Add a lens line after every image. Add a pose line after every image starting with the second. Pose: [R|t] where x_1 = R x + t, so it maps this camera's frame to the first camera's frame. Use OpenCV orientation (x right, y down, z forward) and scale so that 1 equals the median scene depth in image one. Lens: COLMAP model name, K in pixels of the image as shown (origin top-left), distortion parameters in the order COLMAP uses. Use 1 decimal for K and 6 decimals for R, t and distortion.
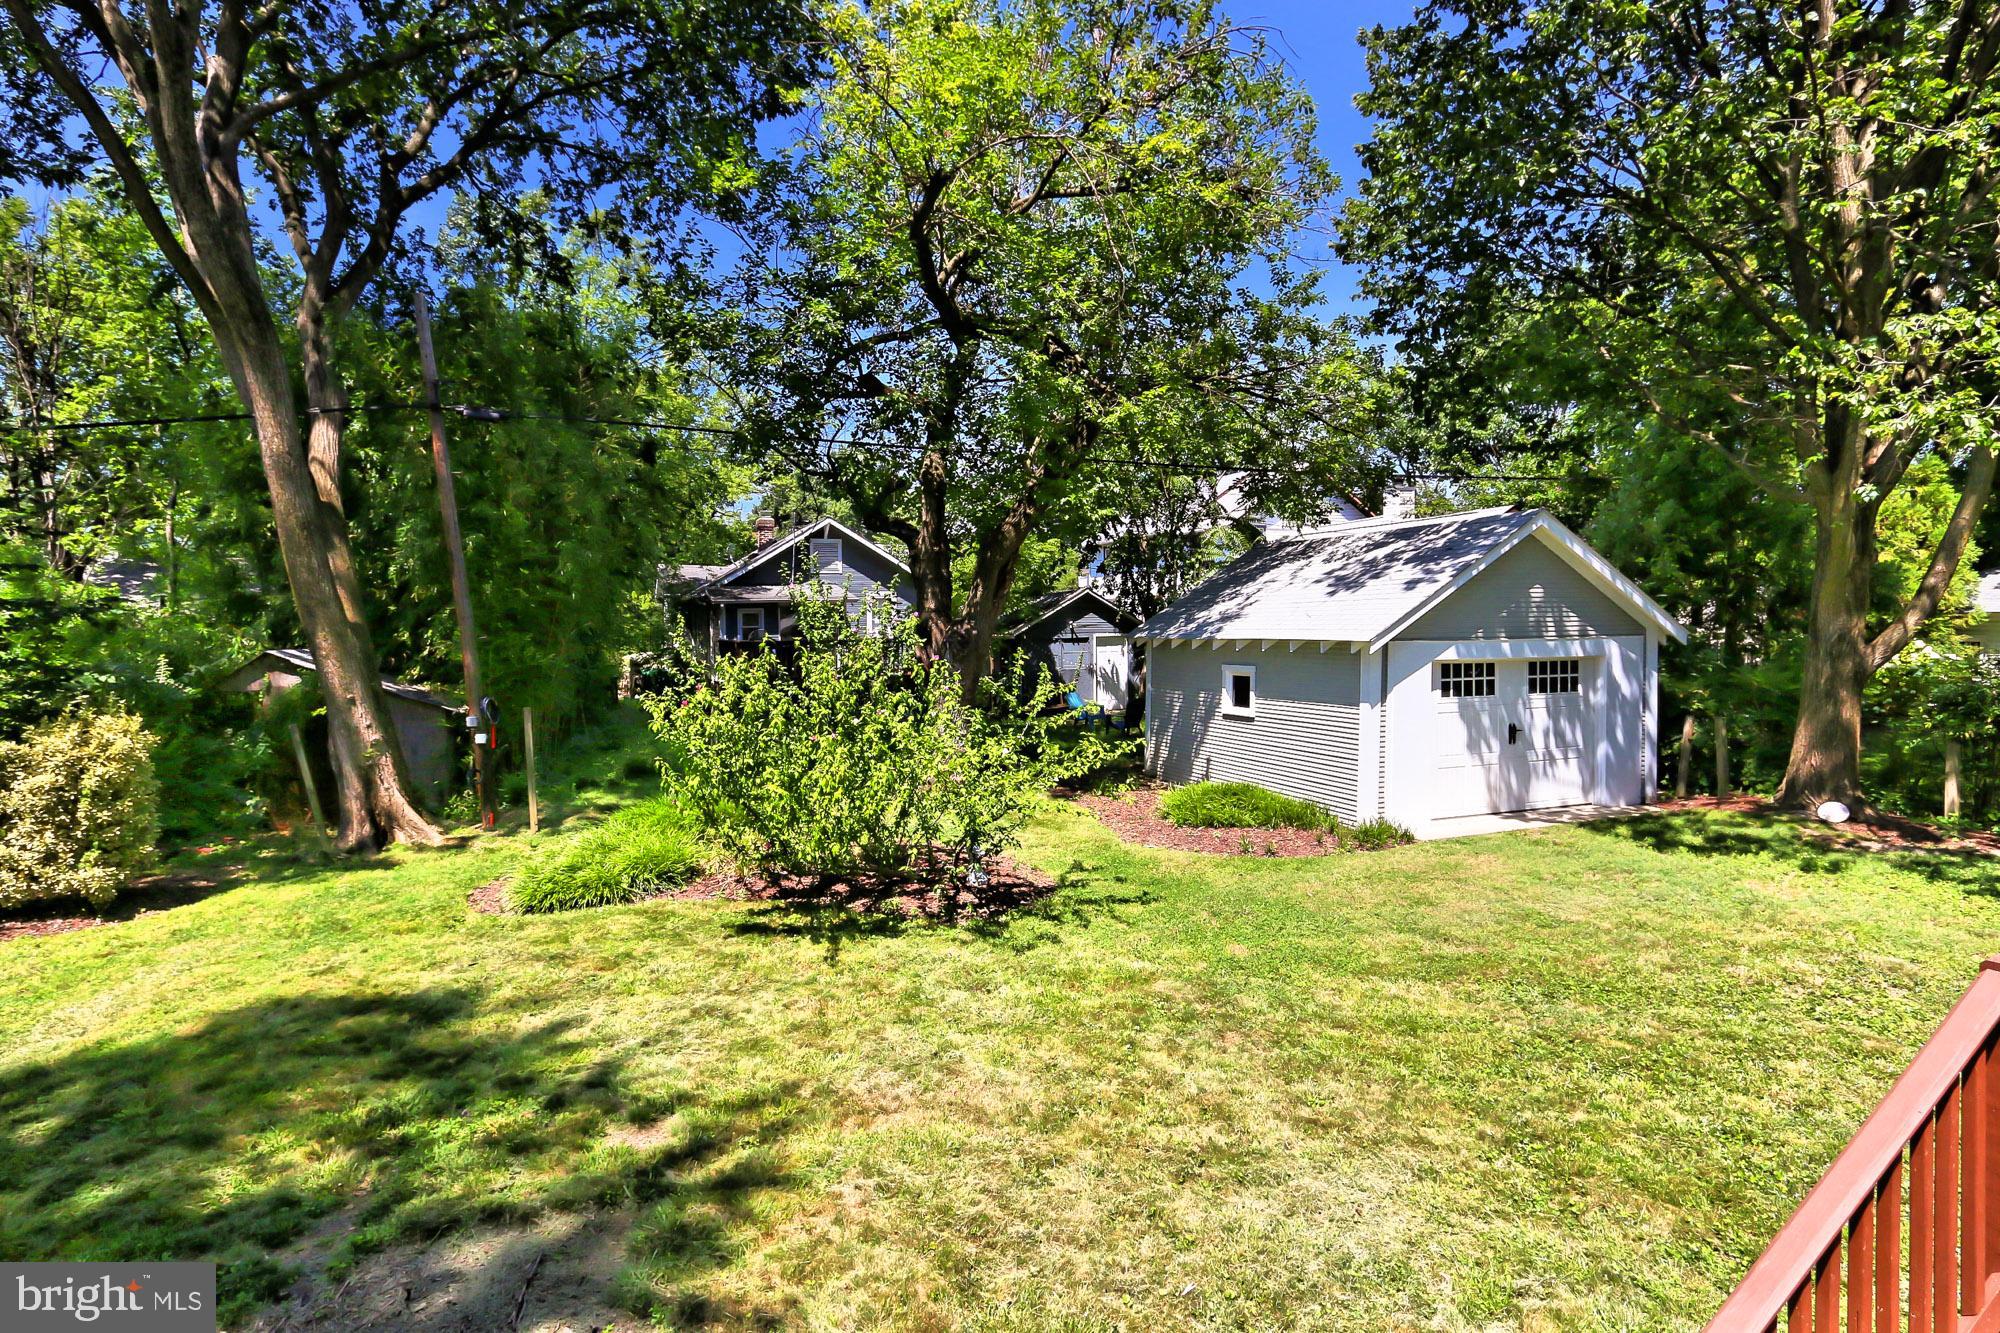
lens RADIAL K [[1026.0, 0, 995.0], [0, 1026.0, 657.1], [0, 0, 1]] dist [-0.004304, -0.001223]
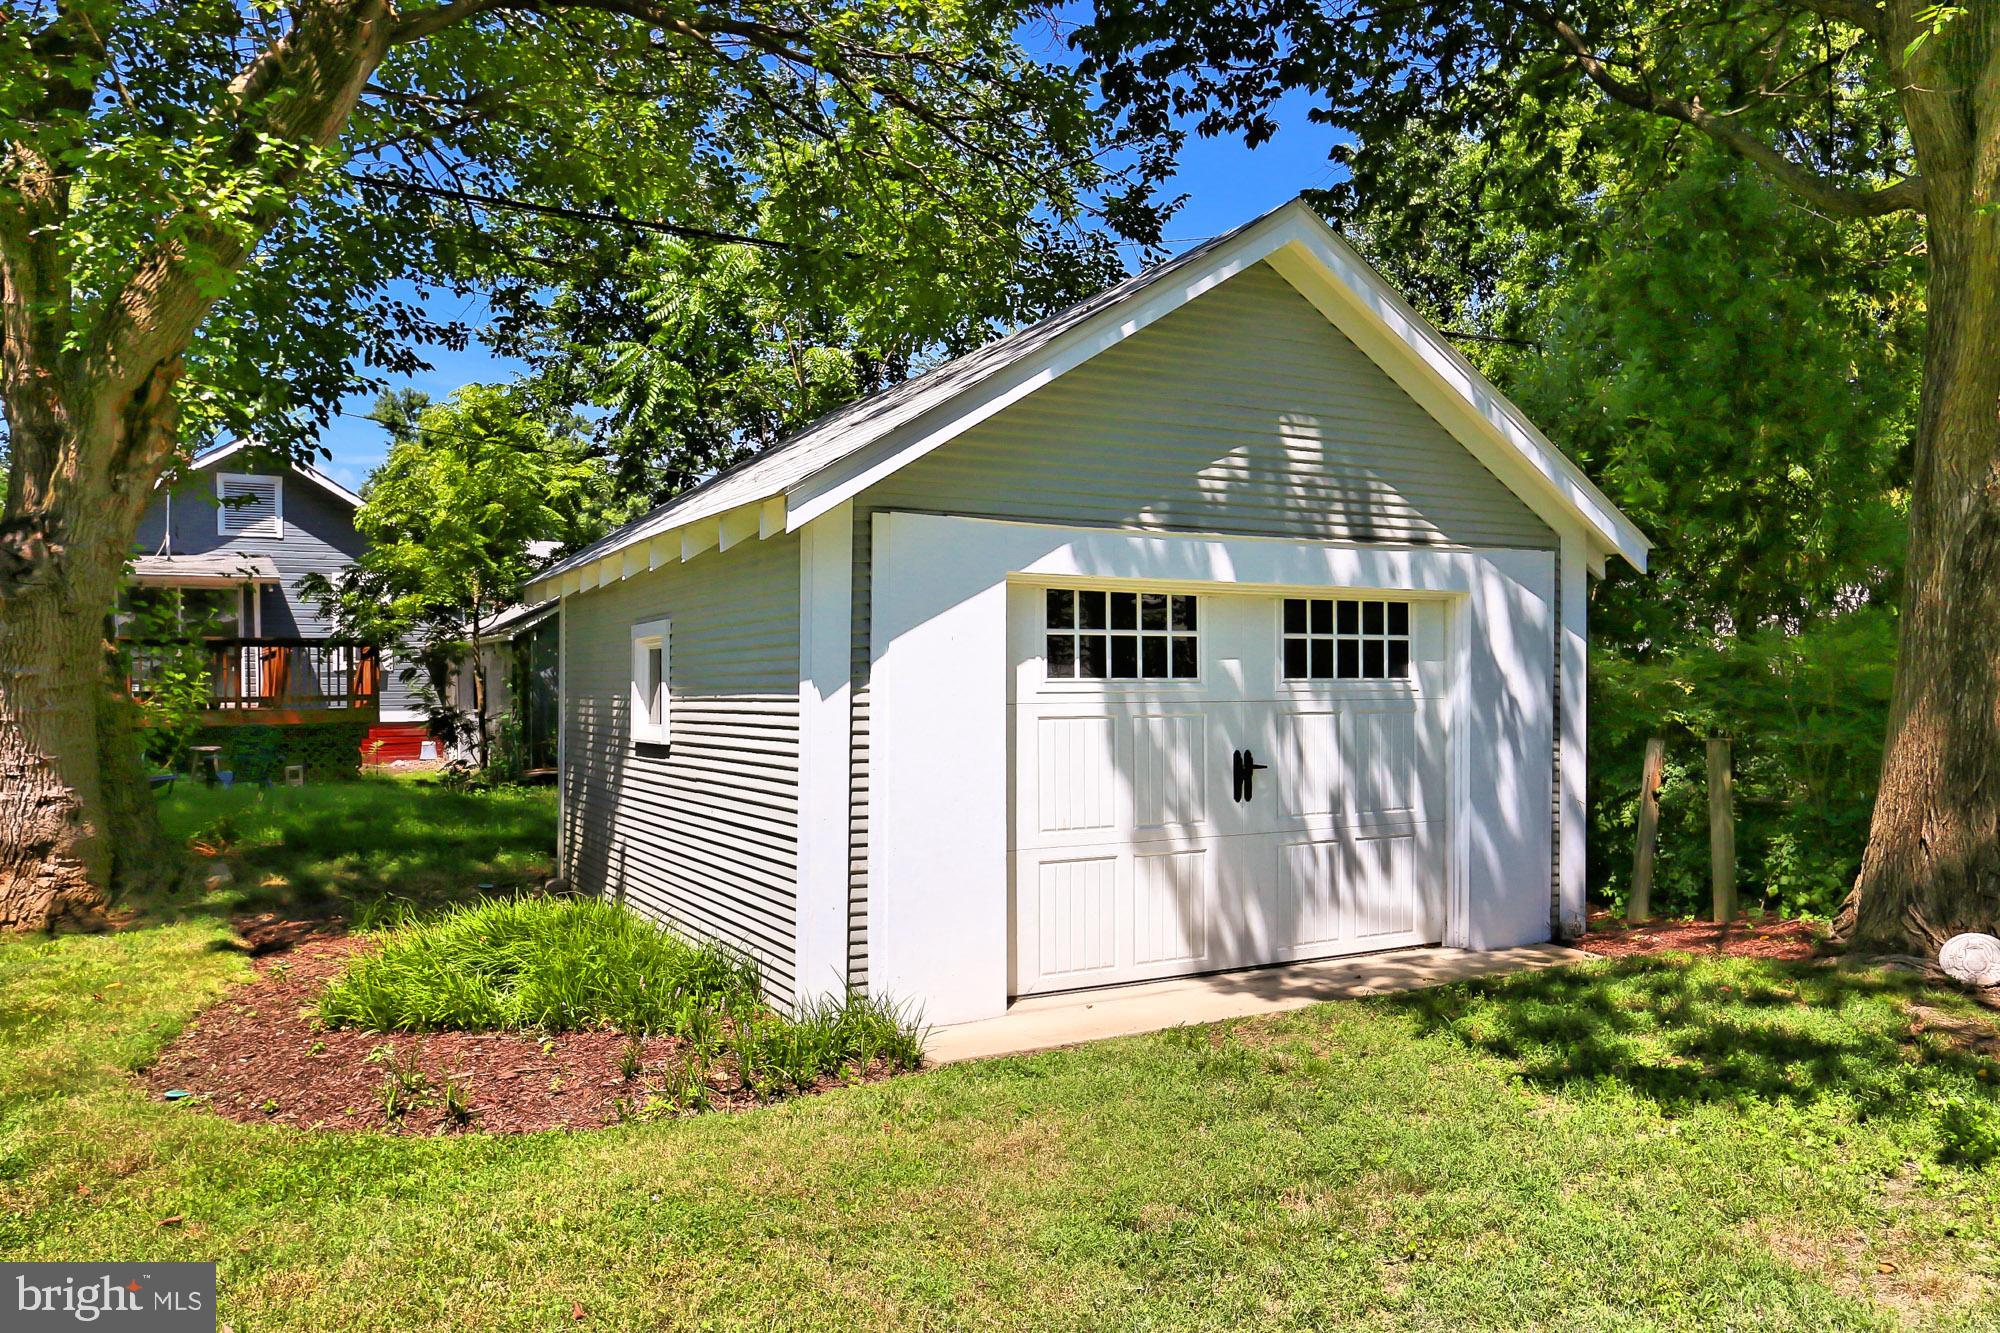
lens RADIAL K [[1435.0, 0, 996.5], [0, 1435.0, 675.9], [0, 0, 1]] dist [-0.011649, -0.003861]
pose [[0.989525, 0.007829, 0.144148, 0.324828], [-0.003214, 0.999475, -0.032226, 0.053385], [-0.144325, 0.031425, 0.989031, 0.453394]]
